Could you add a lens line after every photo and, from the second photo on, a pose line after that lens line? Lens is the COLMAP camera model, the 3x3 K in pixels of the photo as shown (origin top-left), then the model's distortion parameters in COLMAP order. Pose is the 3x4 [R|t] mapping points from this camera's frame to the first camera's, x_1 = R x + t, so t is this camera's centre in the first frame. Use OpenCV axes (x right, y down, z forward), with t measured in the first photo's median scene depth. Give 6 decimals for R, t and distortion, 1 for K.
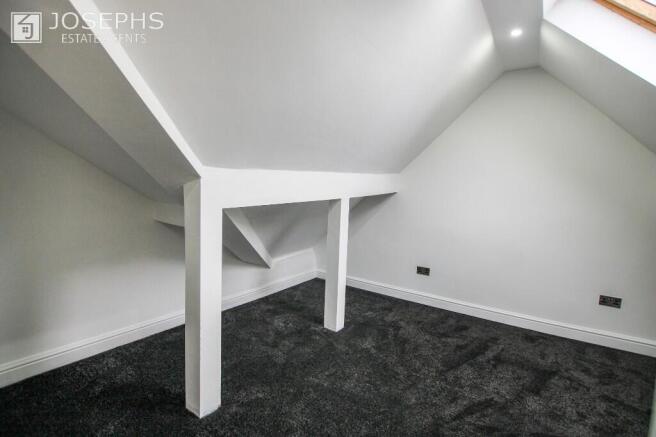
lens RADIAL K [[313.6, 0, 325.0], [0, 313.6, 216.3], [0, 0, 1]] dist [-0.001132, 0.000128]
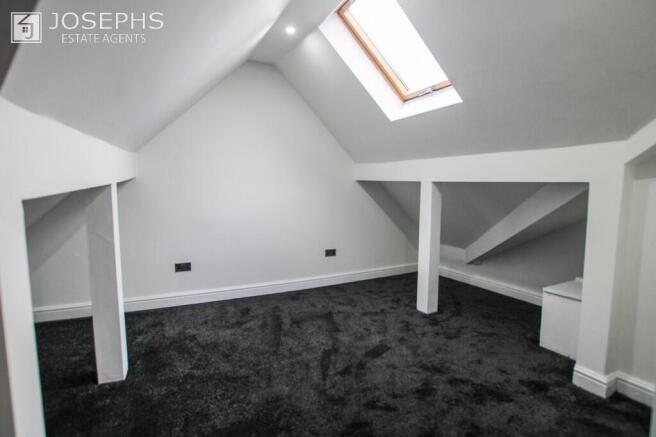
lens RADIAL K [[324.0, 0, 328.0], [0, 324.0, 223.9], [0, 0, 1]] dist [-0.003677, -0.000631]
pose [[0.499078, -0.132862, 0.856311, -0.365024], [0.075258, 0.991088, 0.109912, -0.022657], [-0.863283, 0.009590, 0.504629, 0.290433]]
